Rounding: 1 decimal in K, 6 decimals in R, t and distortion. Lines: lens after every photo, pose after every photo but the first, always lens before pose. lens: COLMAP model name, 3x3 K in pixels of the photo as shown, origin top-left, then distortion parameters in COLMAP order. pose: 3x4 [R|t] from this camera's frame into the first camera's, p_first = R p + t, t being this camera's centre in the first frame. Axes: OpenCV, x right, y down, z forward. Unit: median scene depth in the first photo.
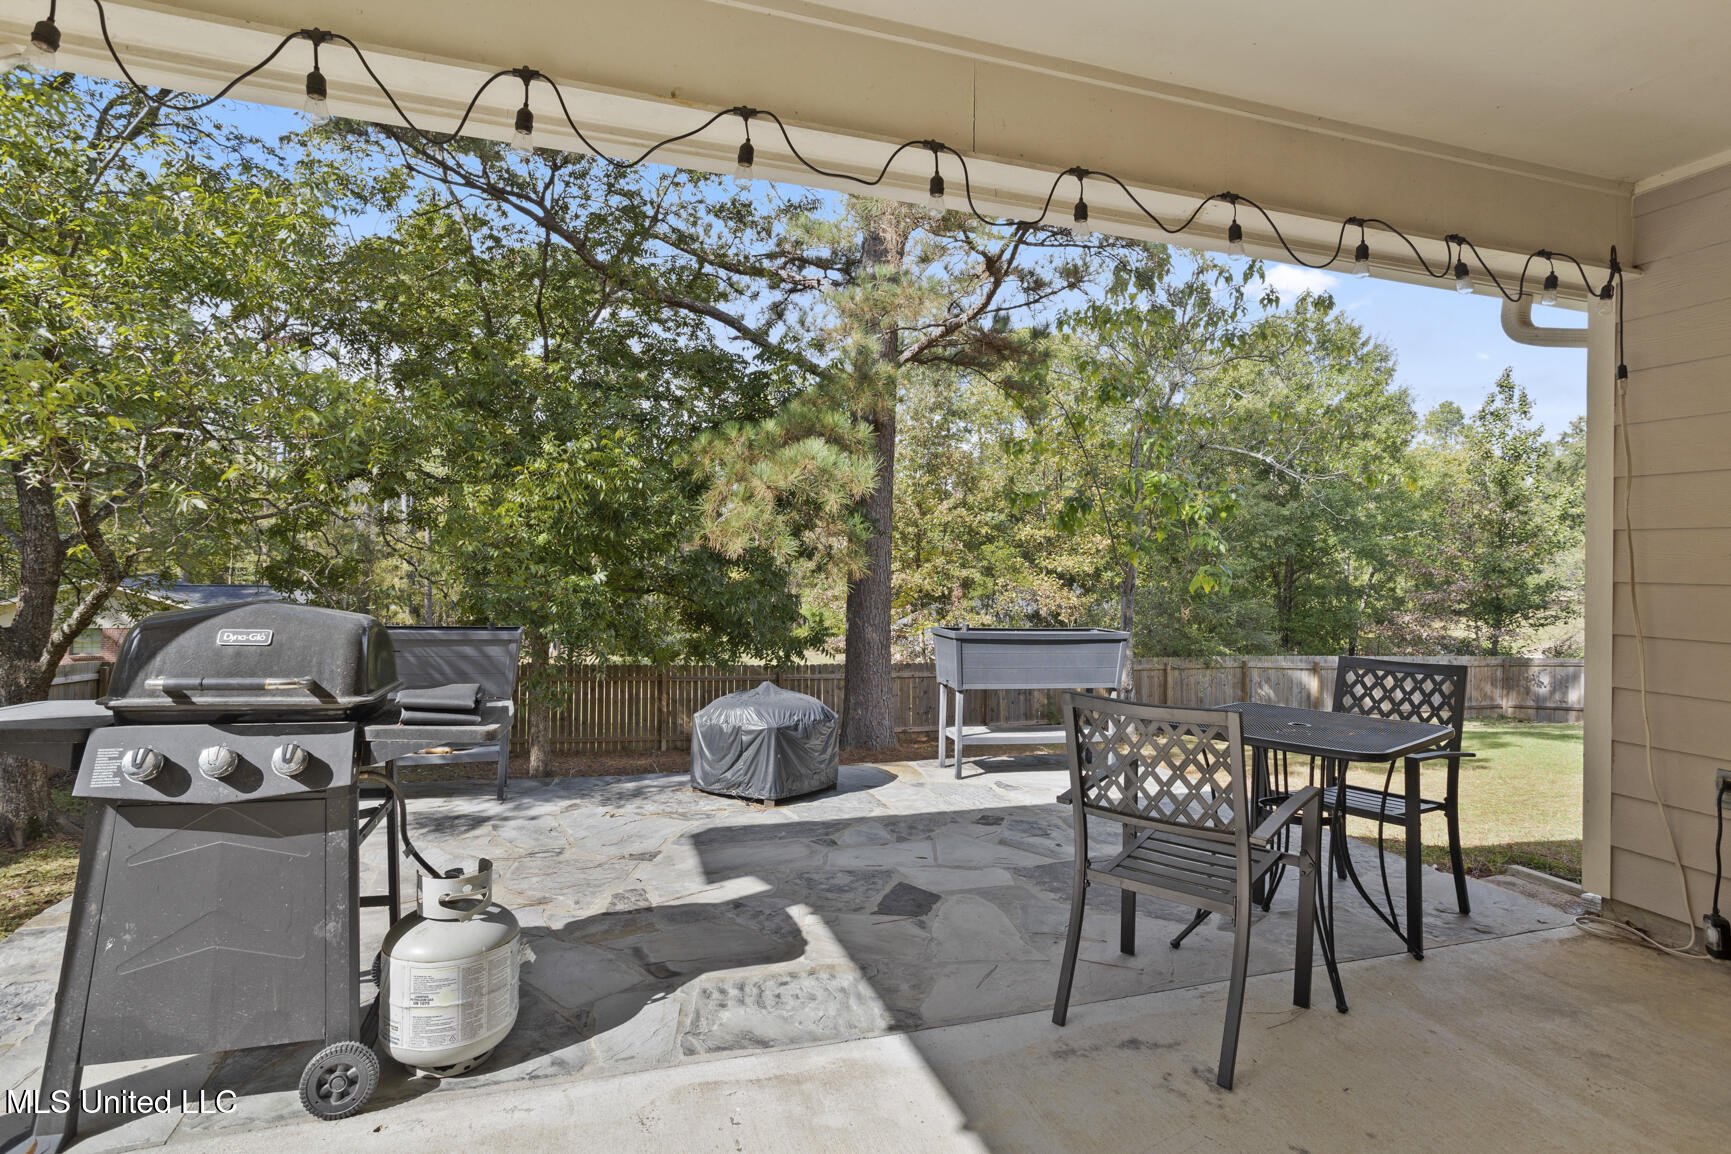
lens RADIAL K [[886.4, 0, 863.5], [0, 886.4, 557.0], [0, 0, 1]] dist [0.001327, -0.000285]
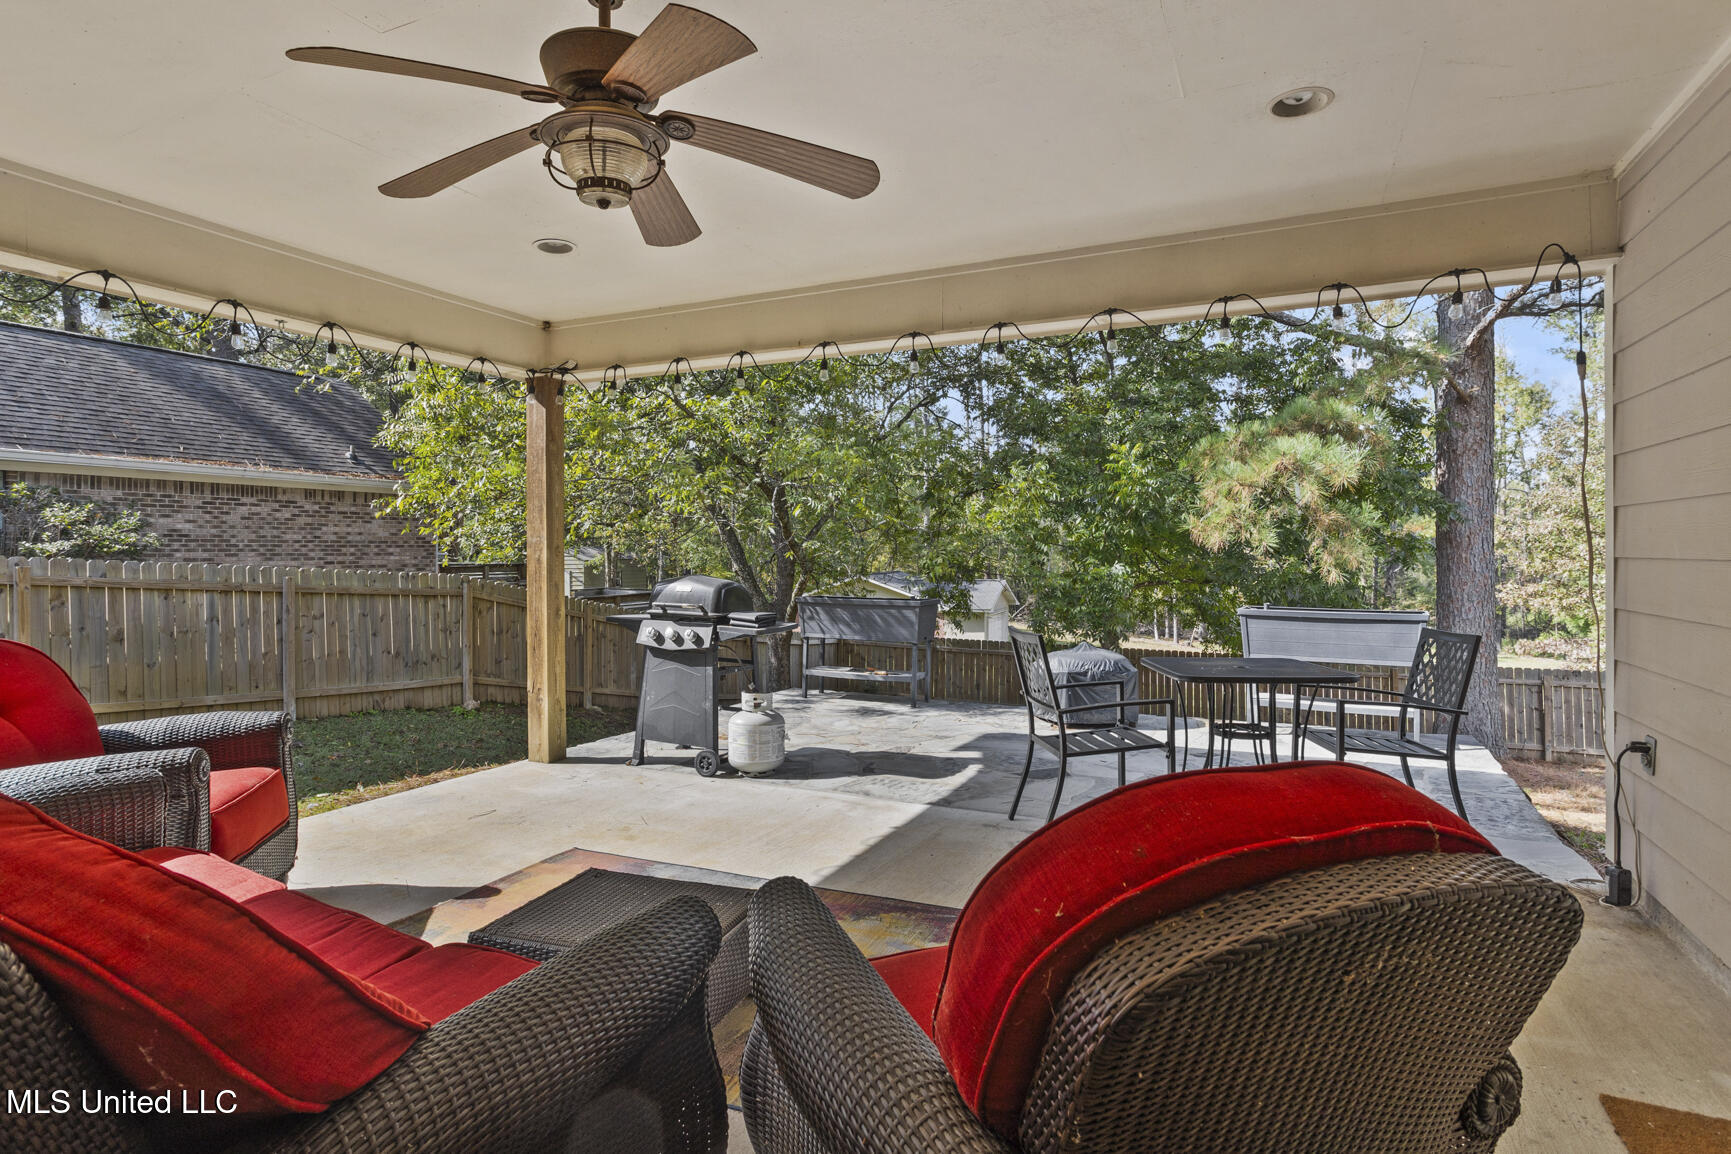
lens RADIAL K [[886.4, 0, 867.4], [0, 886.4, 579.3], [0, 0, 1]] dist [0.001327, -0.000285]
pose [[0.741362, -0.004134, -0.671093, 1.371329], [0.022390, 0.999577, 0.018577, 0.028327], [0.670732, -0.028798, 0.741140, -0.523163]]
